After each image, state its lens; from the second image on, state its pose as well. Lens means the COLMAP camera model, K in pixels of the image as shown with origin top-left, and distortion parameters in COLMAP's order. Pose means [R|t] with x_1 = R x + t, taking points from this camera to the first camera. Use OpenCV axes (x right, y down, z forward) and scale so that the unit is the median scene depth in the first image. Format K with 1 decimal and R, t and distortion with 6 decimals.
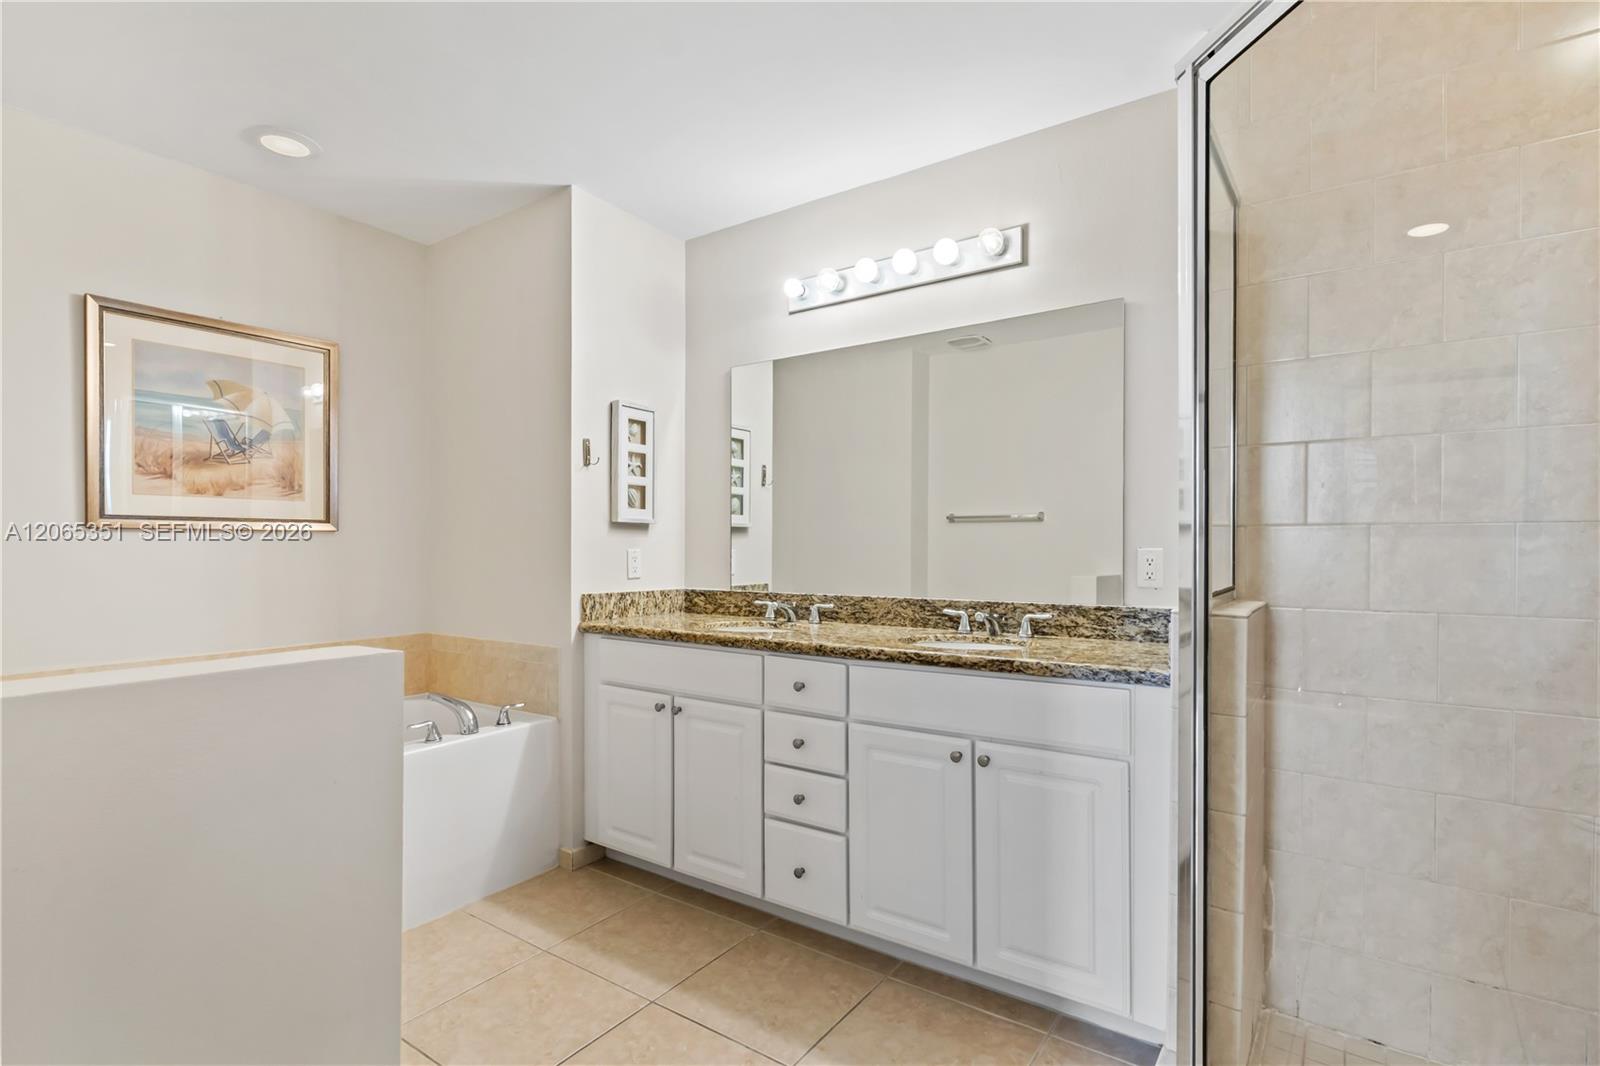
lens RADIAL K [[774.3, 0, 805.1], [0, 774.3, 543.7], [0, 0, 1]] dist [0.002913, 0.000312]
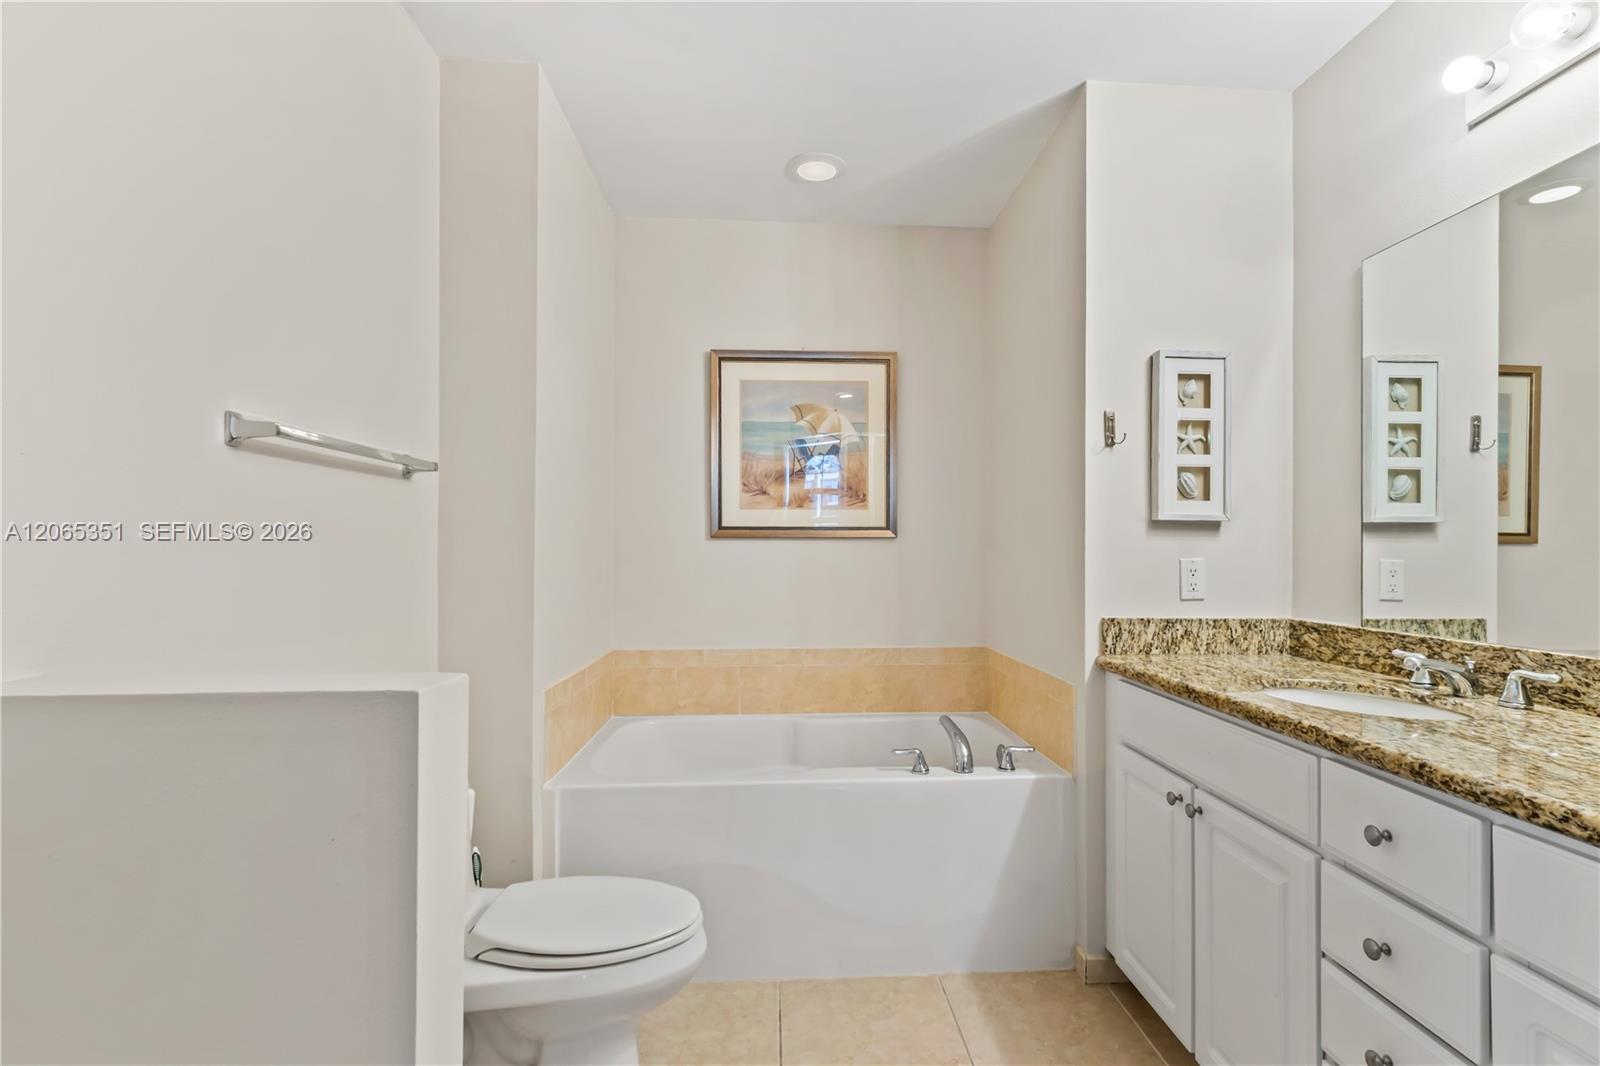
lens RADIAL K [[774.3, 0, 805.1], [0, 774.3, 543.7], [0, 0, 1]] dist [0.002913, 0.000312]
pose [[0.613563, -0.006201, -0.789622, 0.128753], [0.000541, 0.999972, -0.007433, -0.001103], [0.789646, 0.004134, 0.613549, 0.312939]]
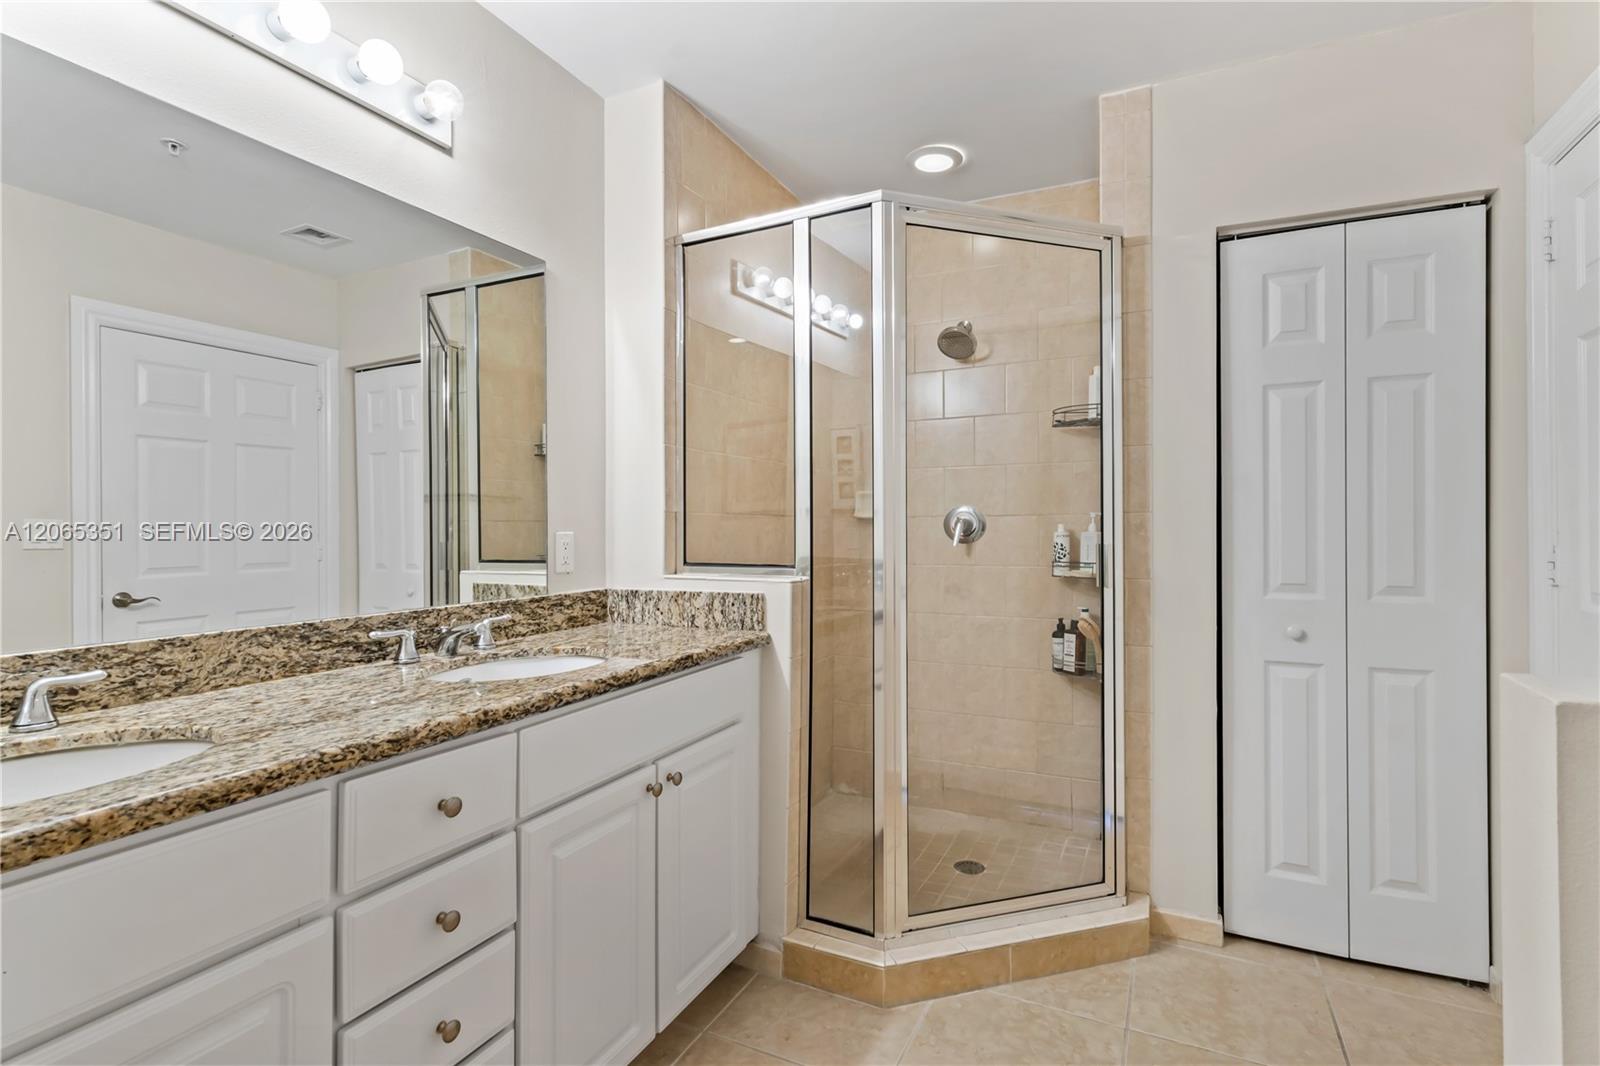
lens RADIAL K [[774.3, 0, 805.1], [0, 774.3, 543.7], [0, 0, 1]] dist [0.002913, 0.000312]
pose [[-0.177199, -0.018377, 0.984004, -0.430261], [-0.000511, 0.999827, 0.018580, 0.002290], [-0.984175, 0.002790, -0.177177, 0.679088]]
